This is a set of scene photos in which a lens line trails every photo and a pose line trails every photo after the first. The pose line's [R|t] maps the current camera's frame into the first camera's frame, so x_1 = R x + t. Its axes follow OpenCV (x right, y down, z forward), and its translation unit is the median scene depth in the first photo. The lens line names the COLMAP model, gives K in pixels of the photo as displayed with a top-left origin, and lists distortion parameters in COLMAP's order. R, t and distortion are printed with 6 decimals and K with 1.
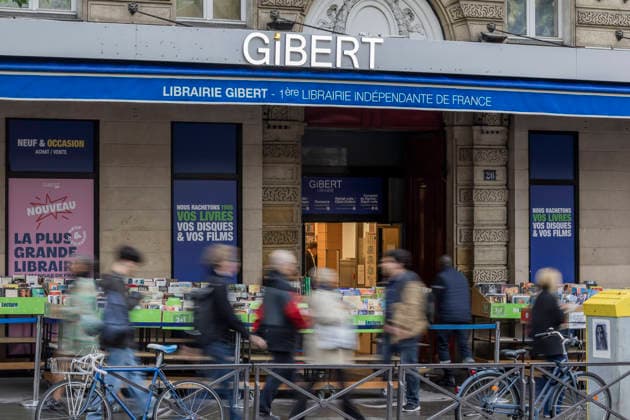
lens RADIAL K [[1736.1, 0, 315.0], [0, 1736.1, 210.0], [0, 0, 1]] dist [-0.188377, 0.343215]
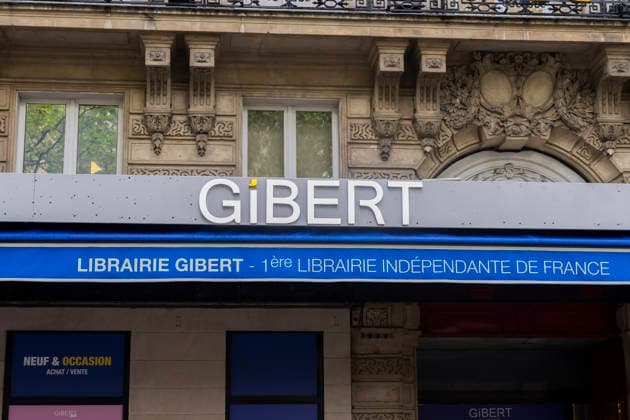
lens RADIAL K [[1093.4, 0, 330.5], [0, 1093.4, 210.7], [0, 0, 1]] dist [0.001138, 0.076067]
pose [[0.936990, -0.089655, -0.337657, 0.144491], [0.011677, 0.974008, -0.226214, 0.010337], [0.349161, 0.208017, 0.913682, 0.563345]]
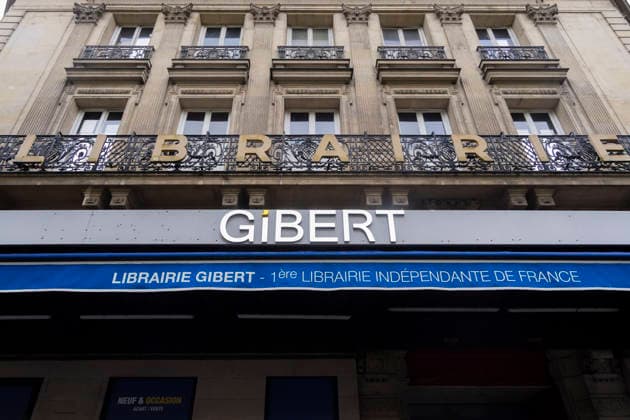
lens RADIAL K [[429.2, 0, 313.0], [0, 429.2, 218.4], [0, 0, 1]] dist [0.003198, -0.000452]
pose [[0.899976, -0.252259, -0.355540, 0.069655], [0.008835, 0.825958, -0.563662, 0.021342], [0.435850, 0.504141, 0.745571, 0.788258]]
